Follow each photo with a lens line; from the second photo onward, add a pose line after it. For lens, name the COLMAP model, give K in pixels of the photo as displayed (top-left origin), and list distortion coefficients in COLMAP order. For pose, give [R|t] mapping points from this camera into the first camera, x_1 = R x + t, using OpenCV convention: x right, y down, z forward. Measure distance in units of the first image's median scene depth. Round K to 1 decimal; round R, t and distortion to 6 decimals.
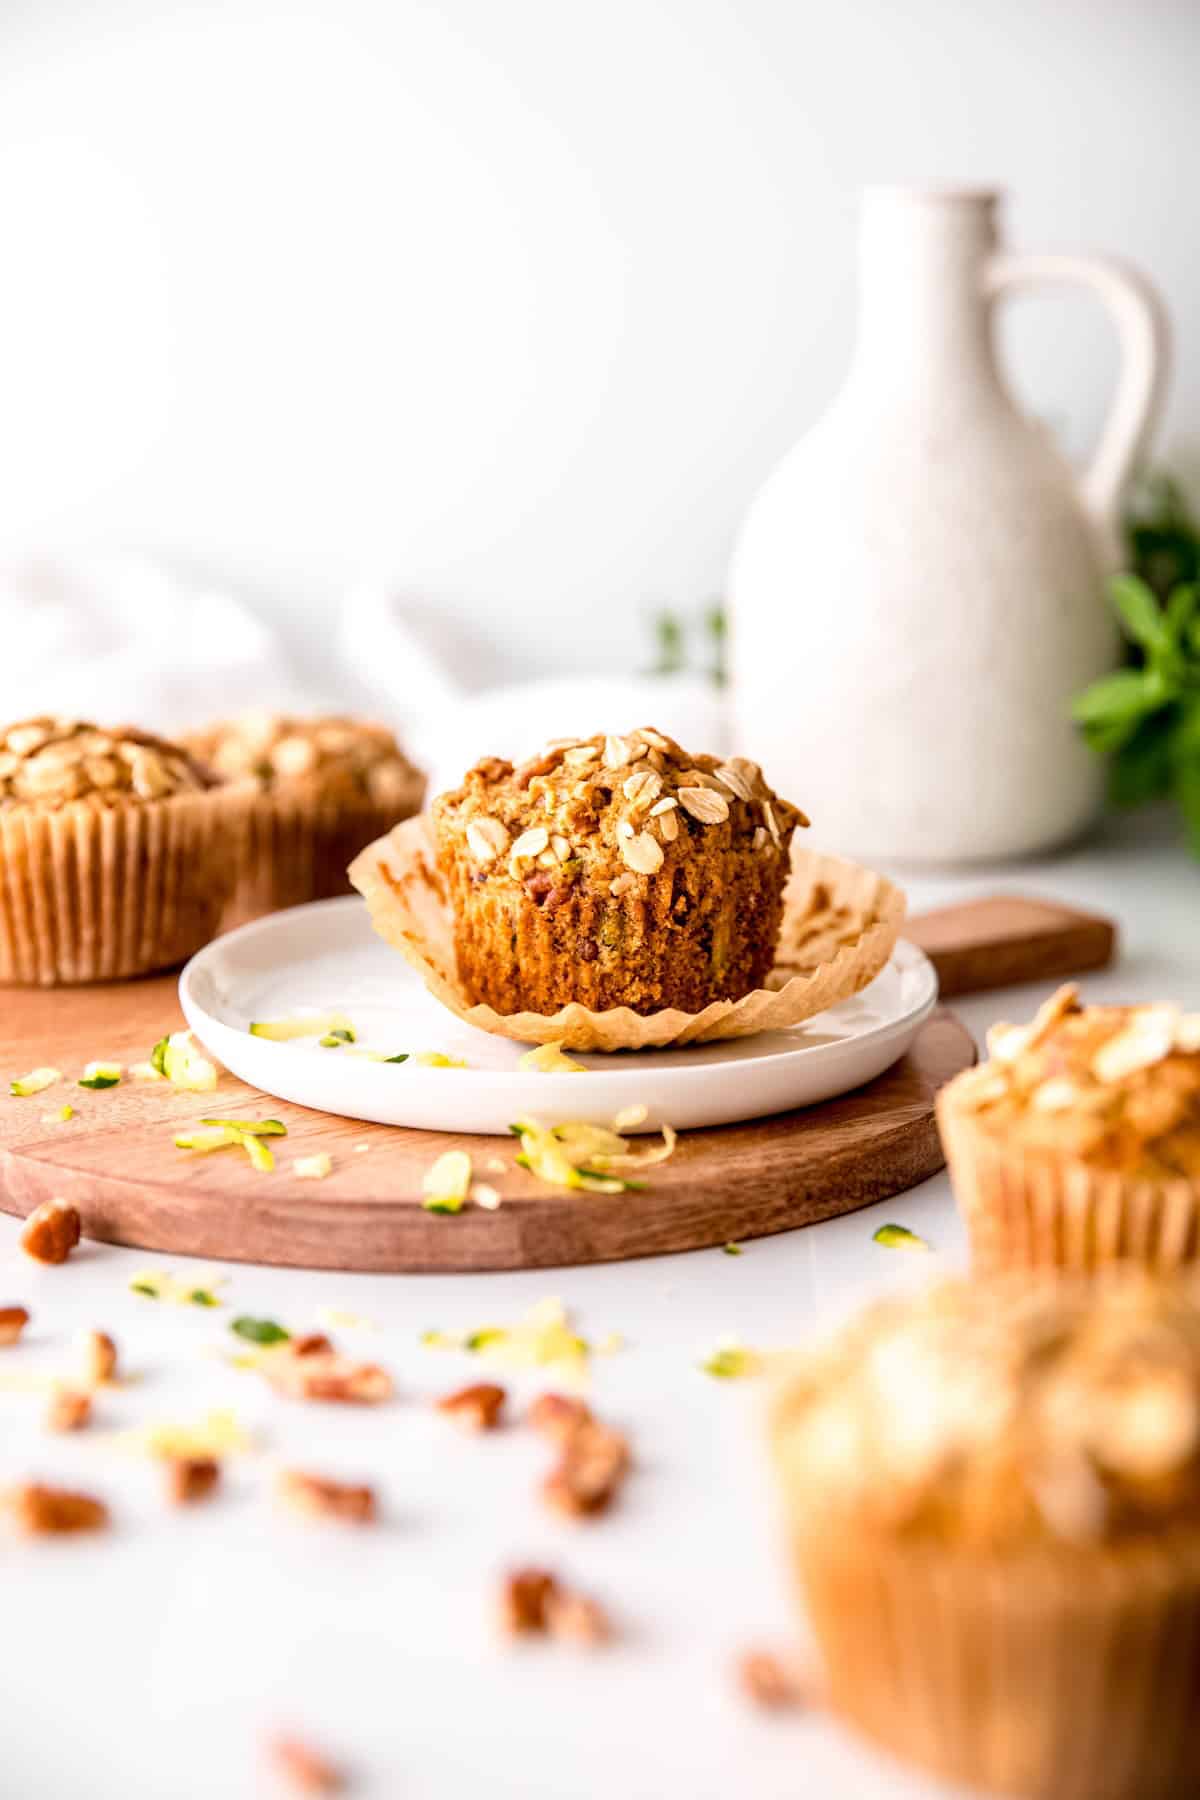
lens RADIAL K [[3110.8, 0, 600.0], [0, 3110.8, 900.0], [0, 0, 1]] dist [0.044045, 0.131850]
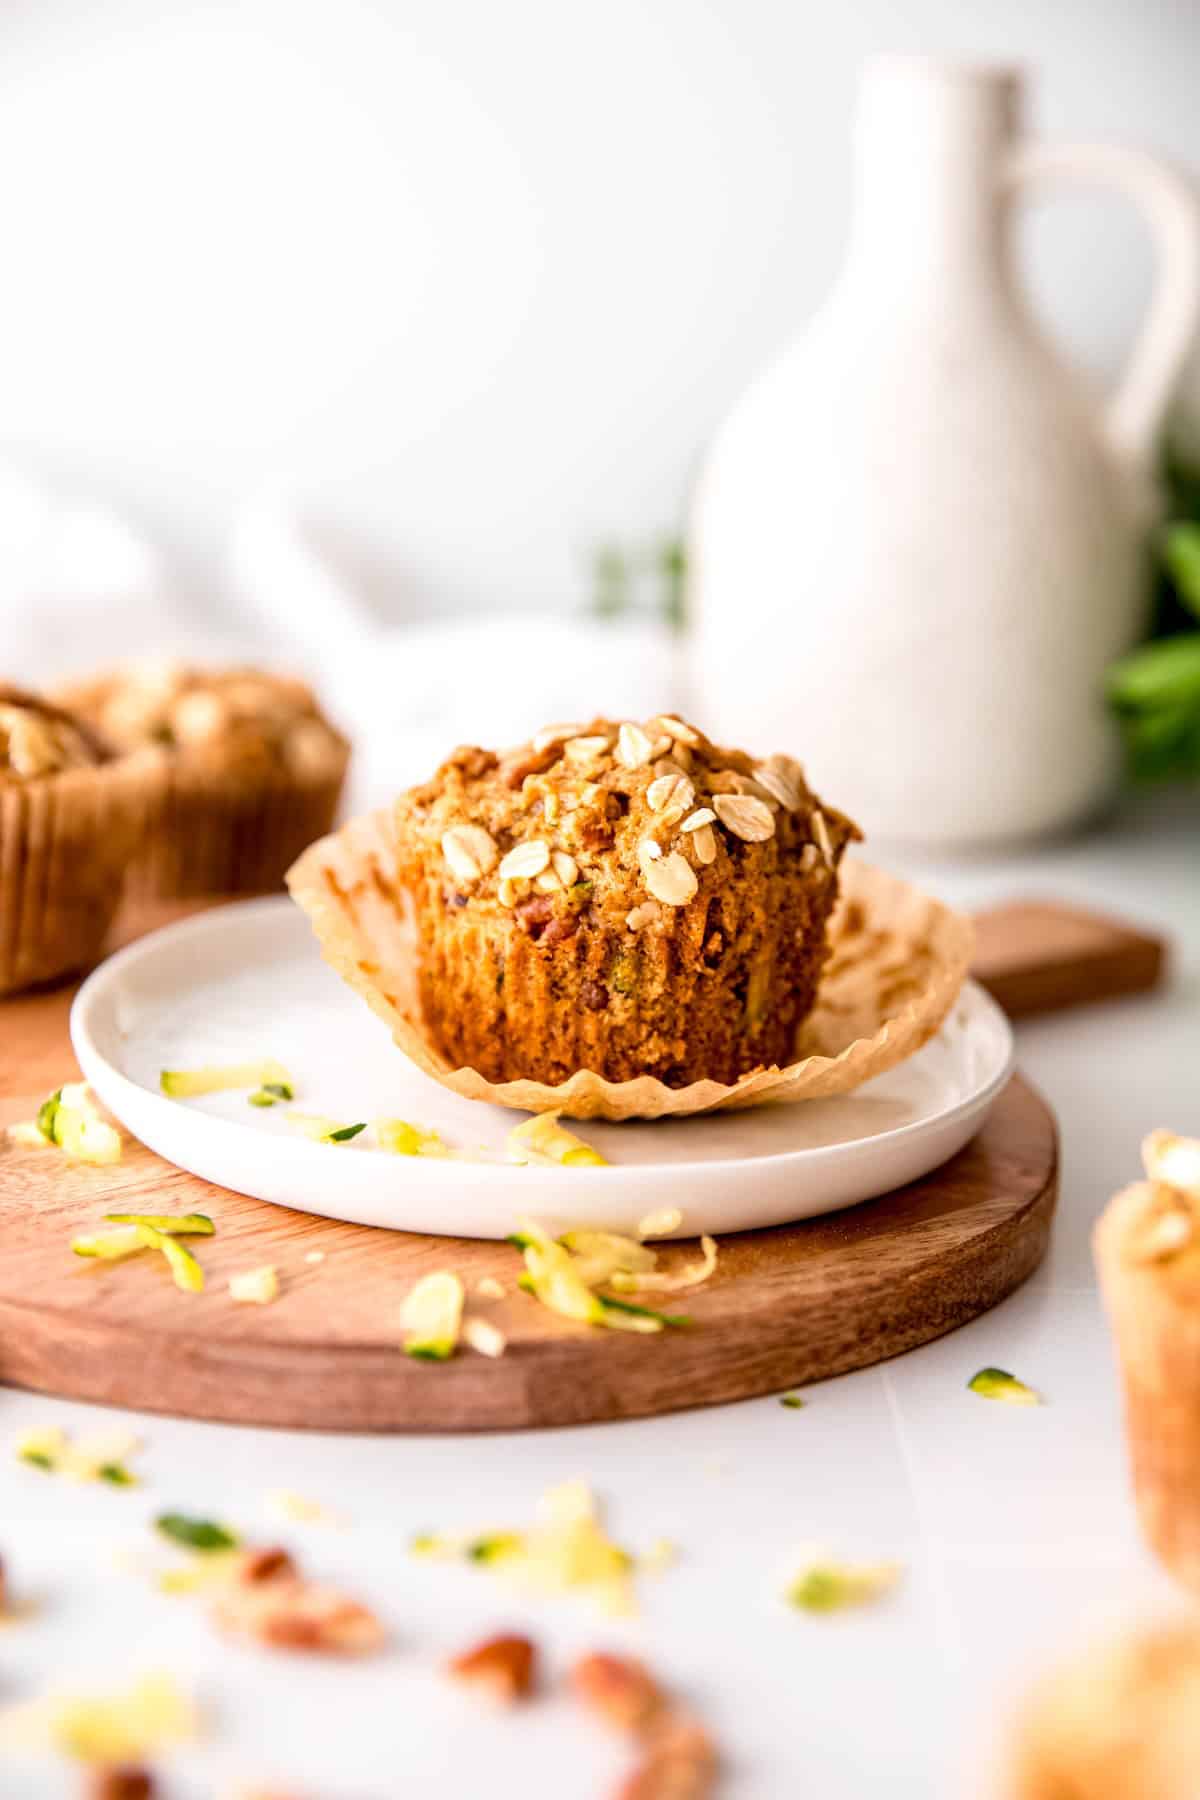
lens RADIAL K [[2957.6, 0, 600.0], [0, 2957.6, 900.0], [0, 0, 1]] dist [-0.002225, -0.104069]
pose [[0.997457, 0.021412, 0.067979, -0.056836], [-0.024141, 0.998925, 0.039586, -0.040132], [-0.067059, -0.041126, 0.996901, 0.258532]]
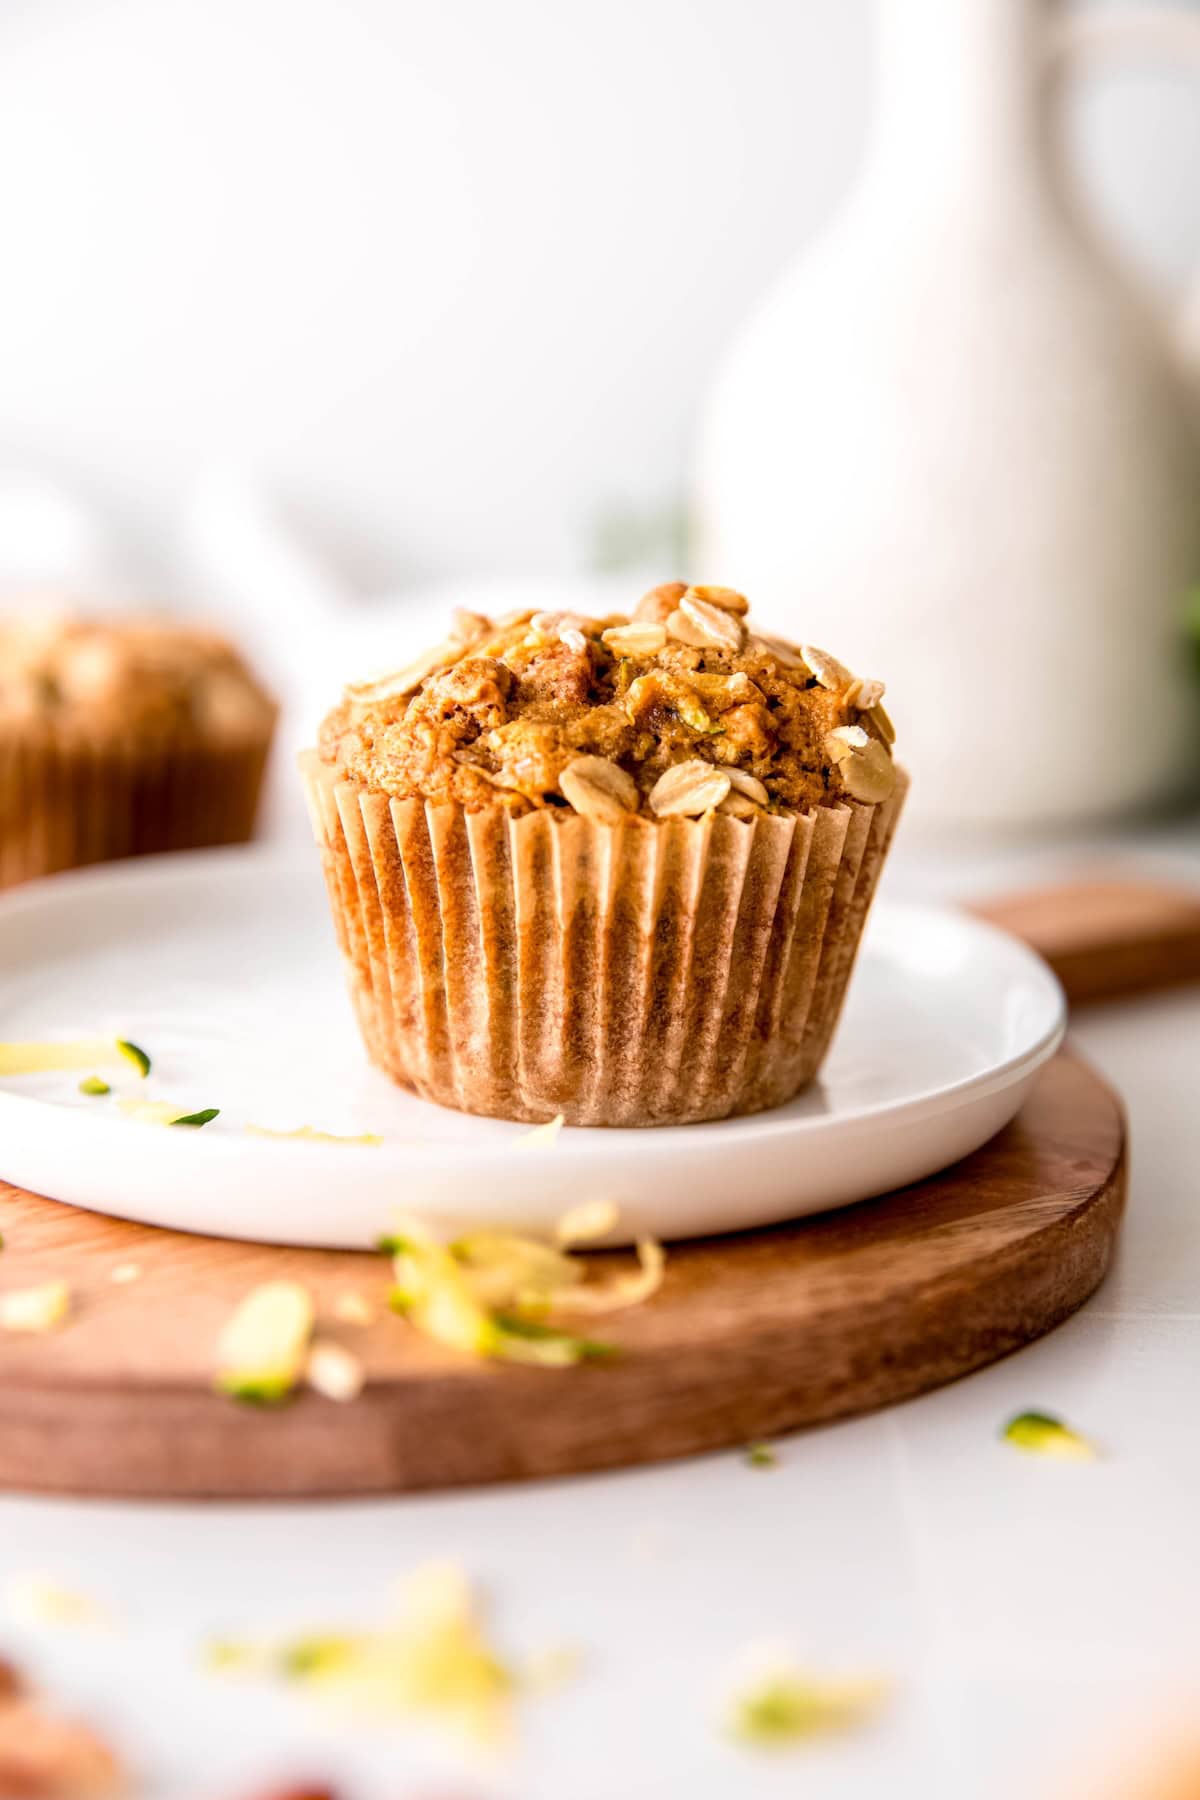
lens RADIAL K [[2957.6, 0, 600.0], [0, 2957.6, 900.0], [0, 0, 1]] dist [-0.002225, -0.104069]
pose [[0.999572, 0.006748, 0.028469, -0.003642], [-0.006649, 0.999971, -0.003578, 0.010566], [-0.028492, 0.003387, 0.999588, 0.435621]]
